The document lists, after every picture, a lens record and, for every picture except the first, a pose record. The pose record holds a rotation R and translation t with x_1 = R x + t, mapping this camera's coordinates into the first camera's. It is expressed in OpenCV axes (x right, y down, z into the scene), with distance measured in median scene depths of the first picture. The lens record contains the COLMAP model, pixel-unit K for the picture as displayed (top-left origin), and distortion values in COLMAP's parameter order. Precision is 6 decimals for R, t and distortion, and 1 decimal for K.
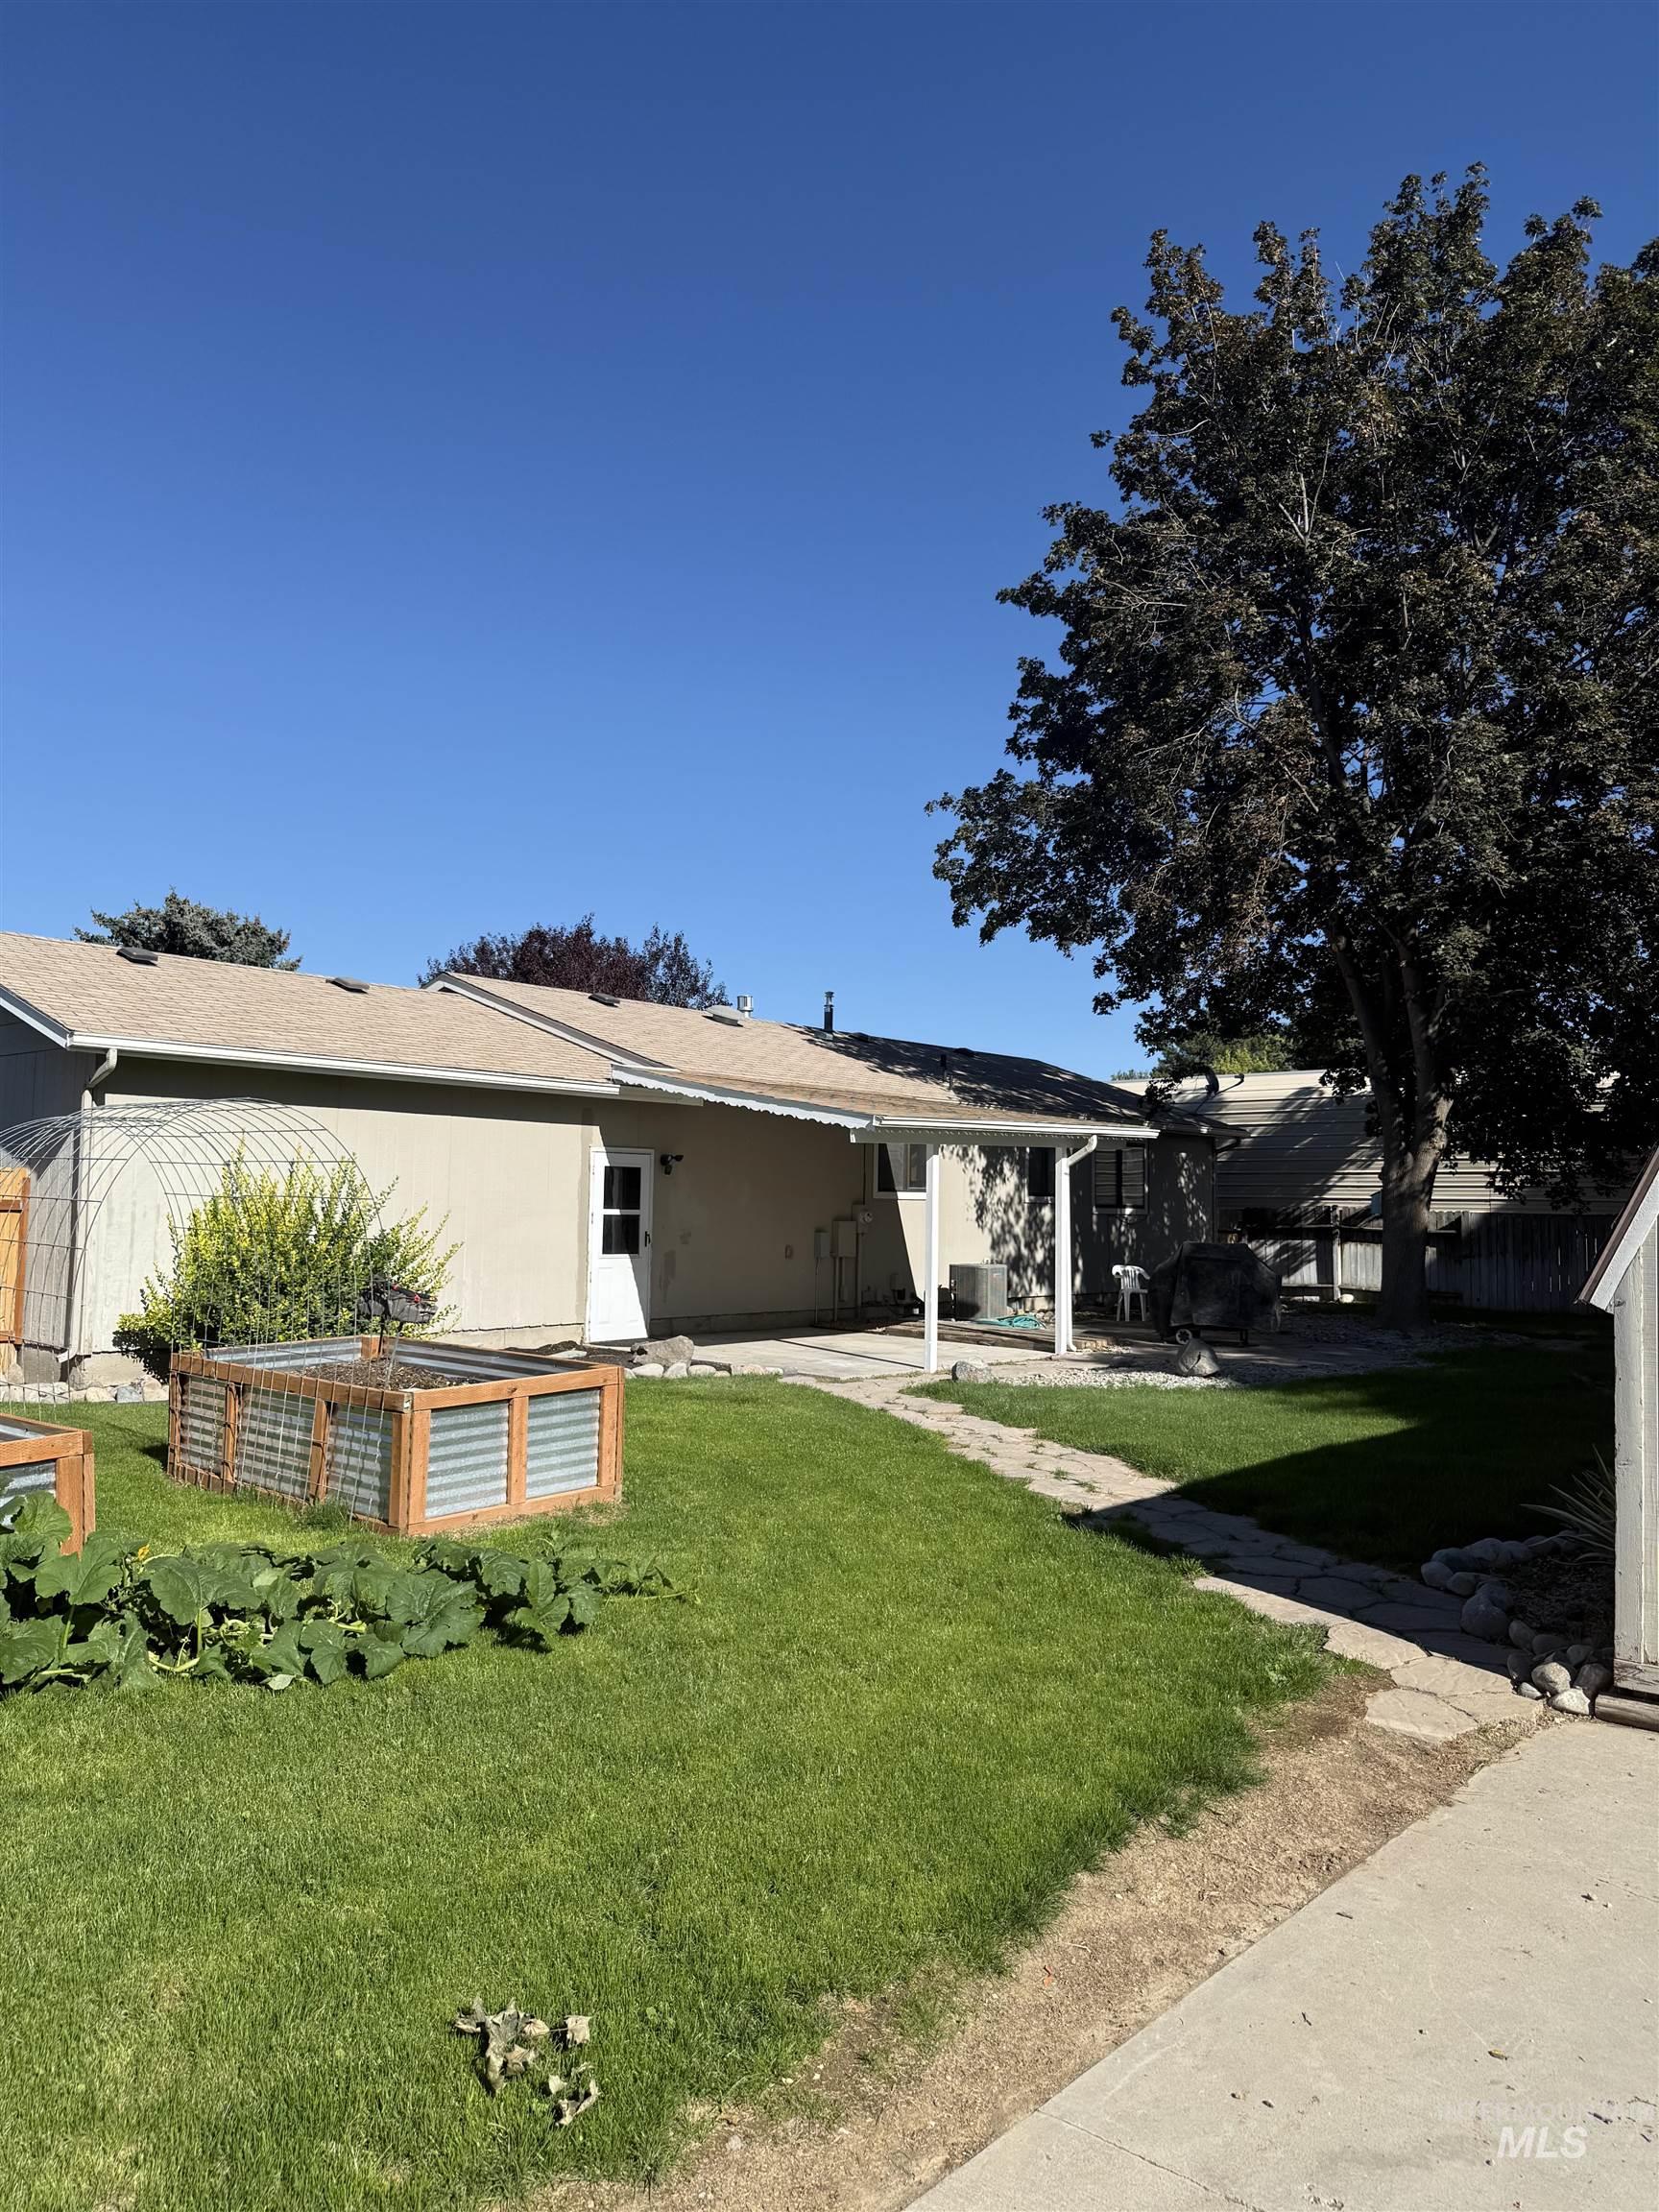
lens RADIAL K [[1560.2, 0, 825.4], [0, 1560.2, 1115.3], [0, 0, 1]] dist [0.028197, -0.040001]
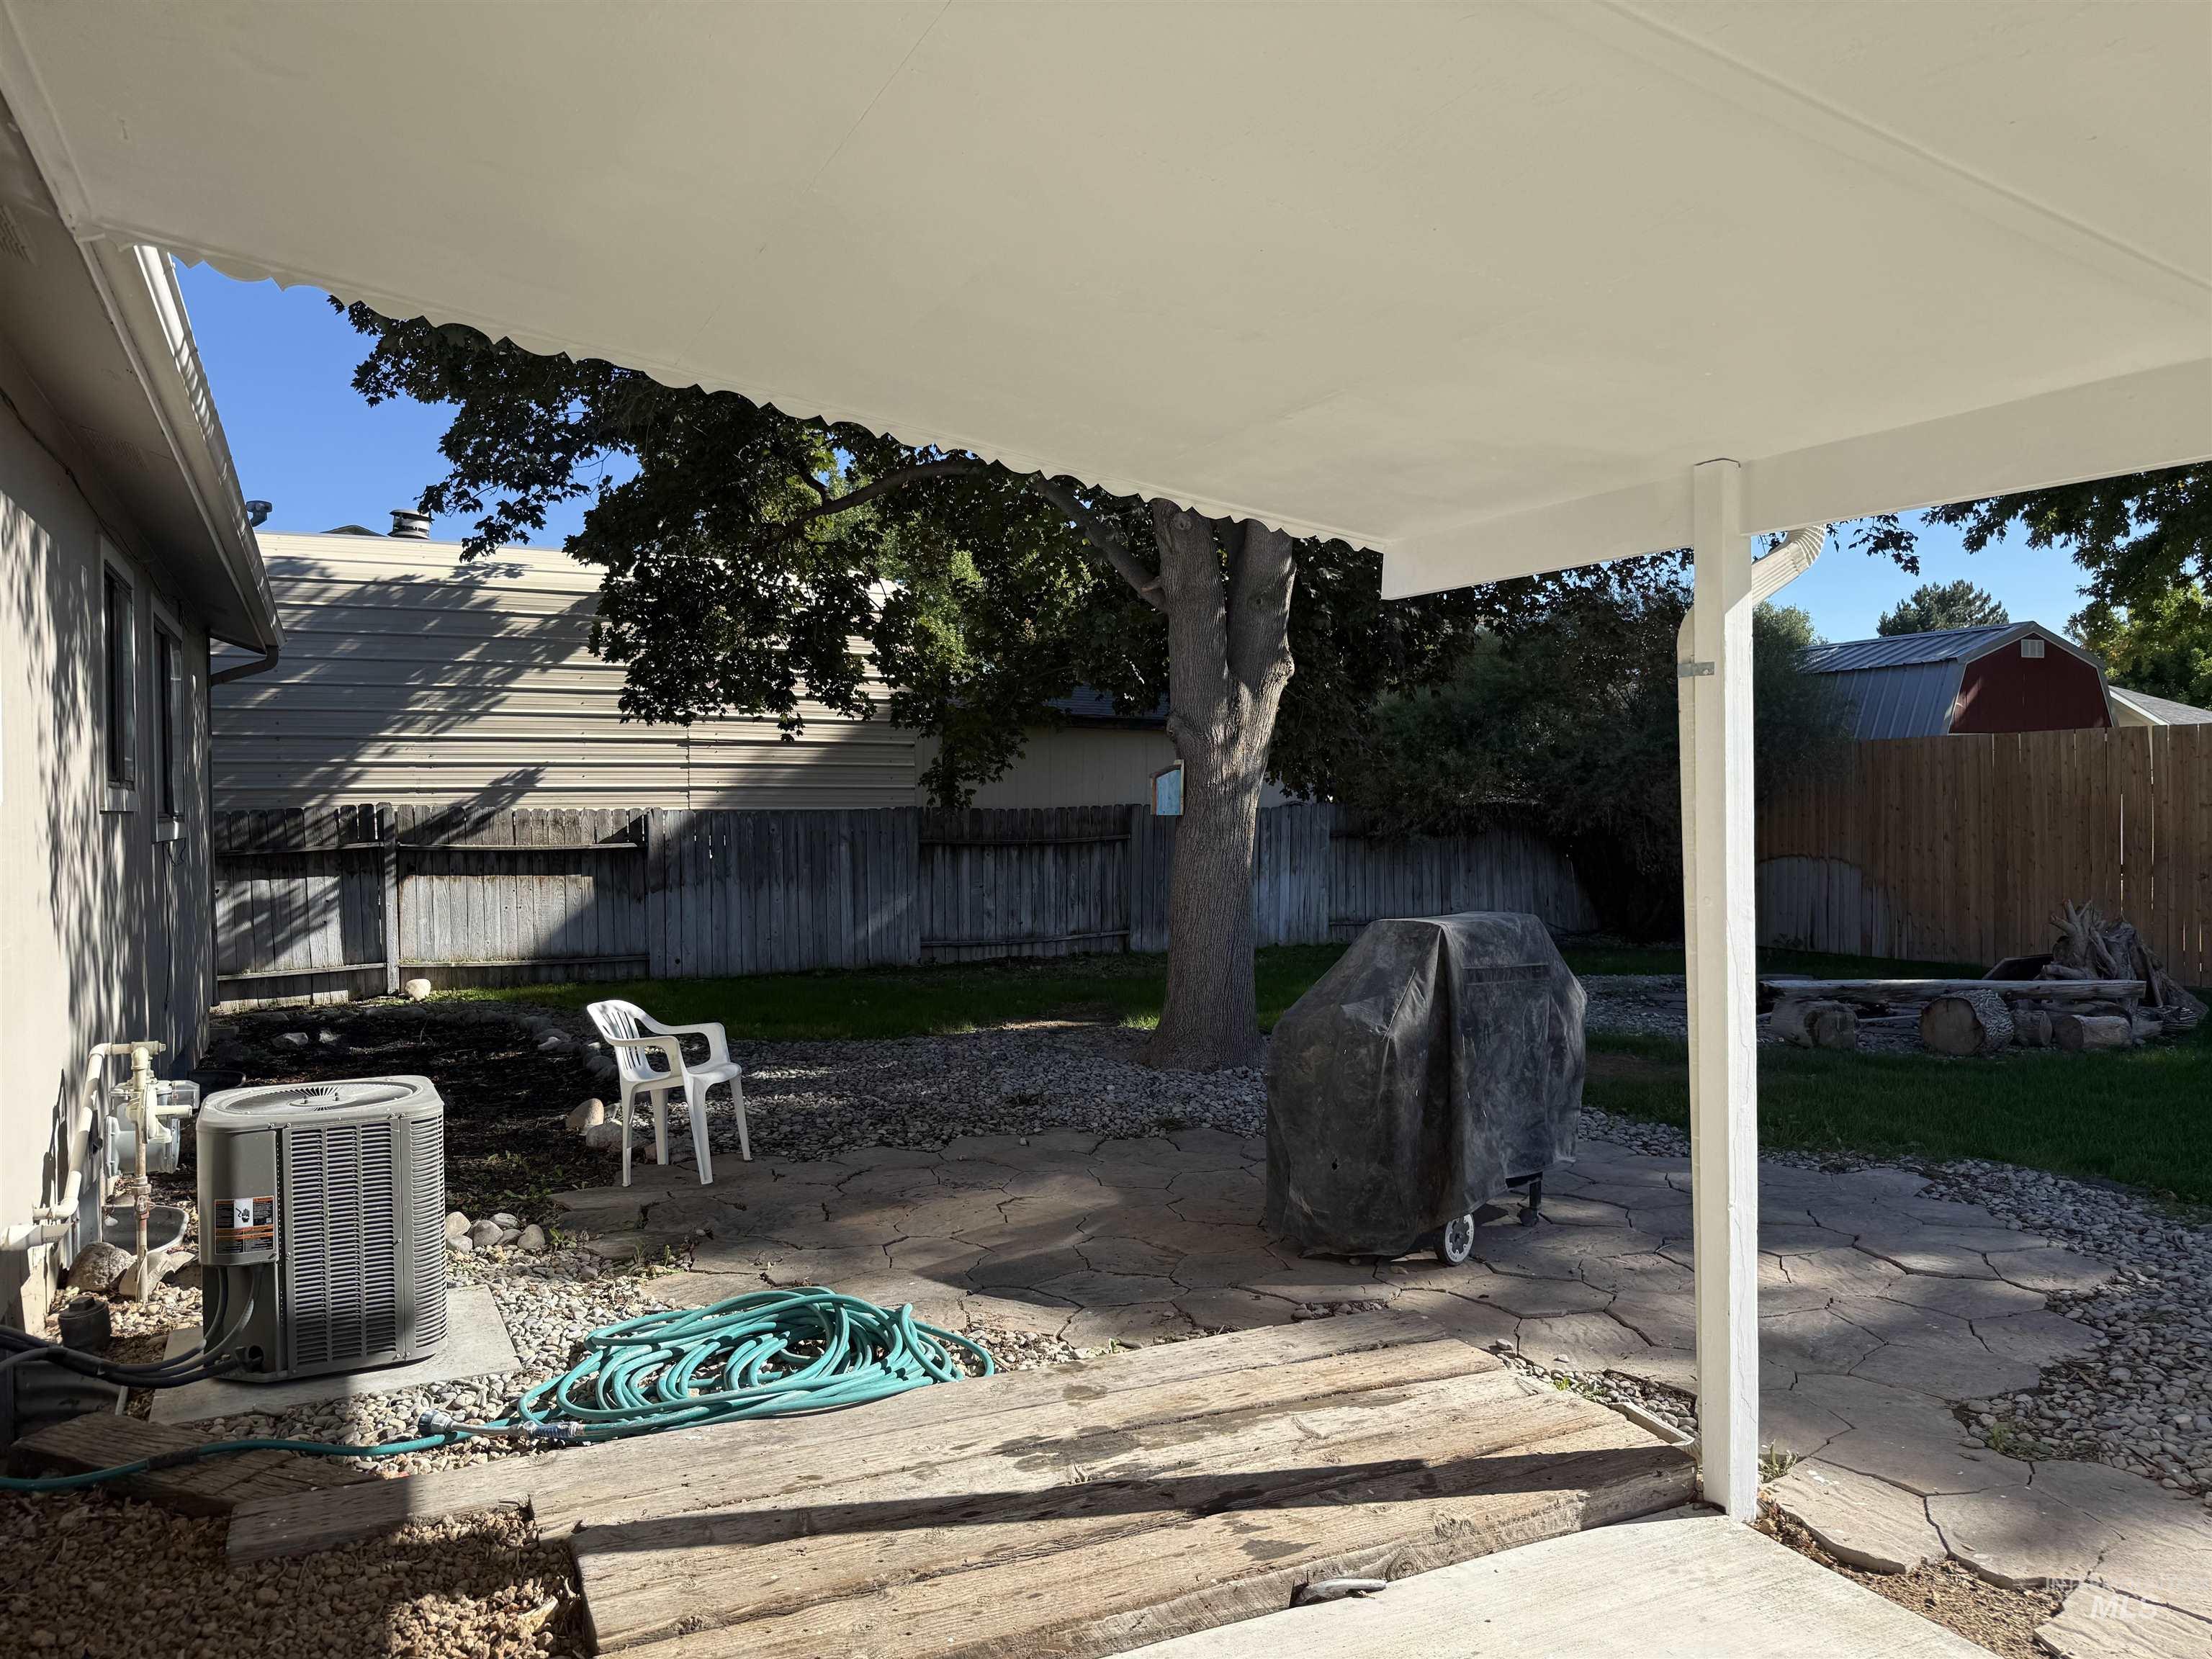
lens RADIAL K [[1560.2, 0, 1098.9], [0, 1560.2, 819.0], [0, 0, 1]] dist [0.028197, -0.040001]
pose [[0.385360, -0.032940, 0.922178, -0.056349], [-0.034919, 0.998126, 0.050245, 0.034643], [-0.922105, -0.051564, 0.383488, 0.712691]]
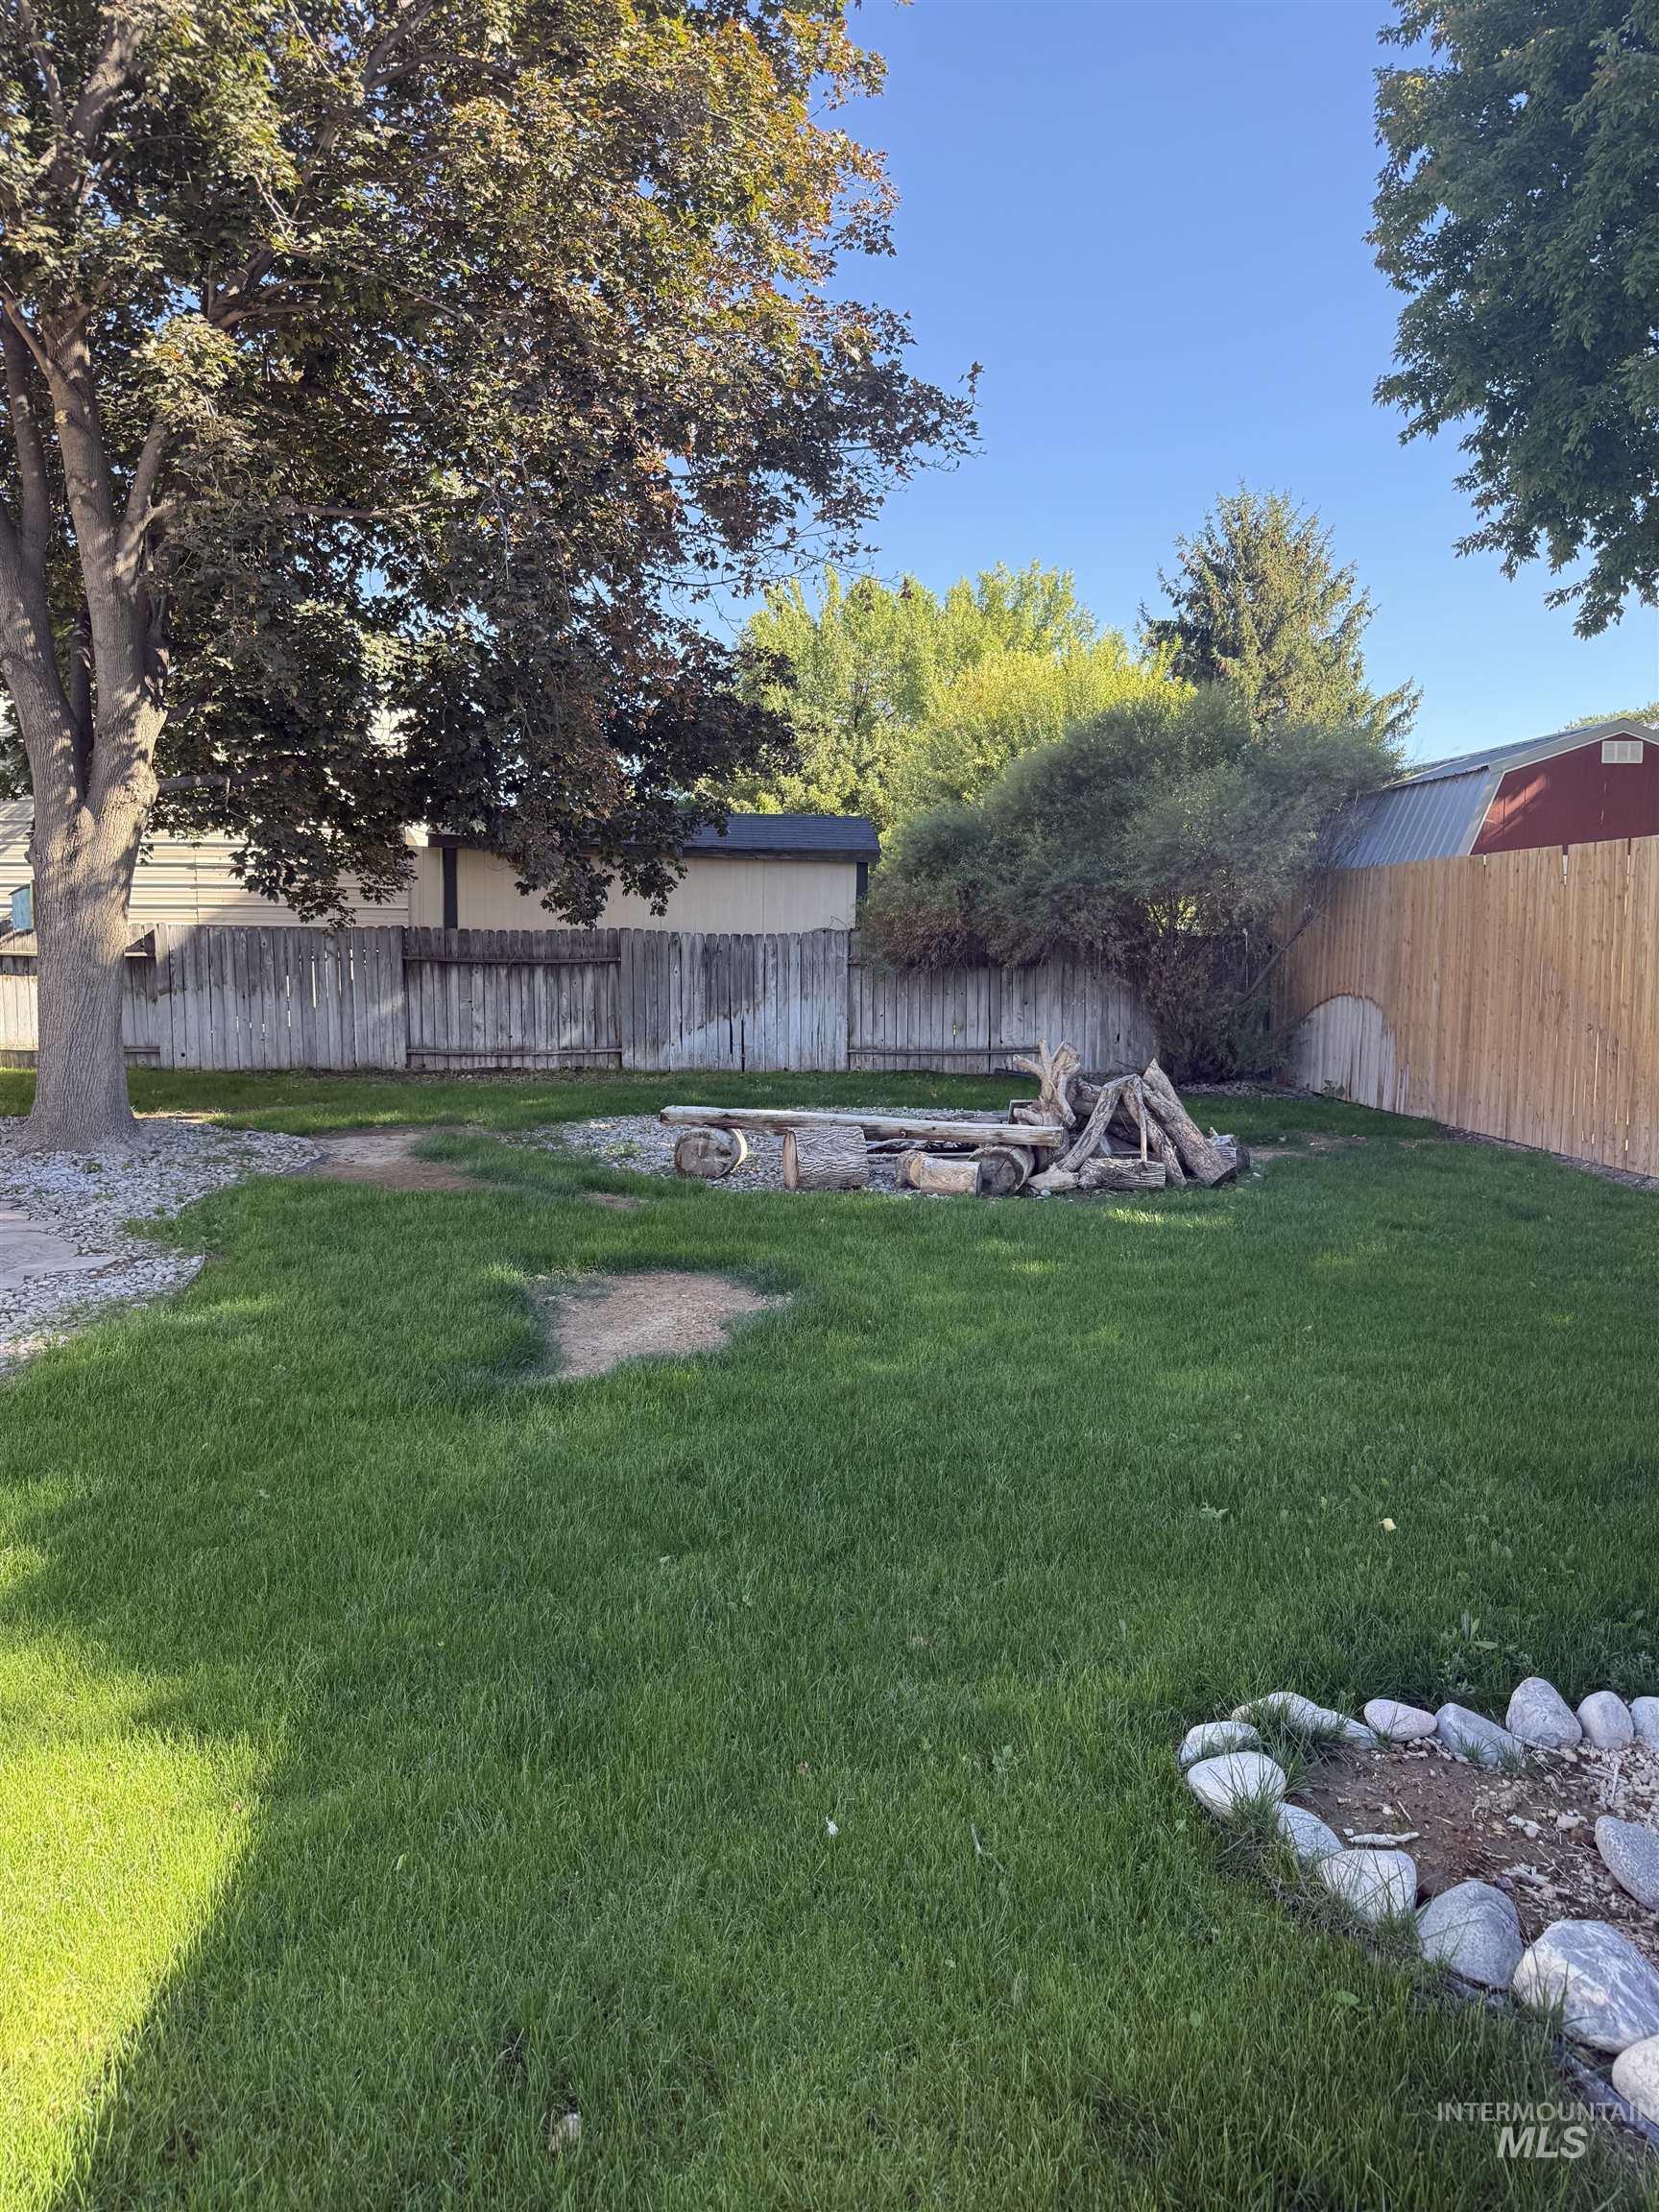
lens RADIAL K [[1560.2, 0, 823.0], [0, 1560.2, 1071.1], [0, 0, 1]] dist [0.028197, -0.040001]
pose [[0.686845, -0.075791, 0.722842, 0.133445], [-0.035236, 0.989906, 0.137275, 0.025100], [-0.725949, -0.119757, 0.677241, 0.385924]]
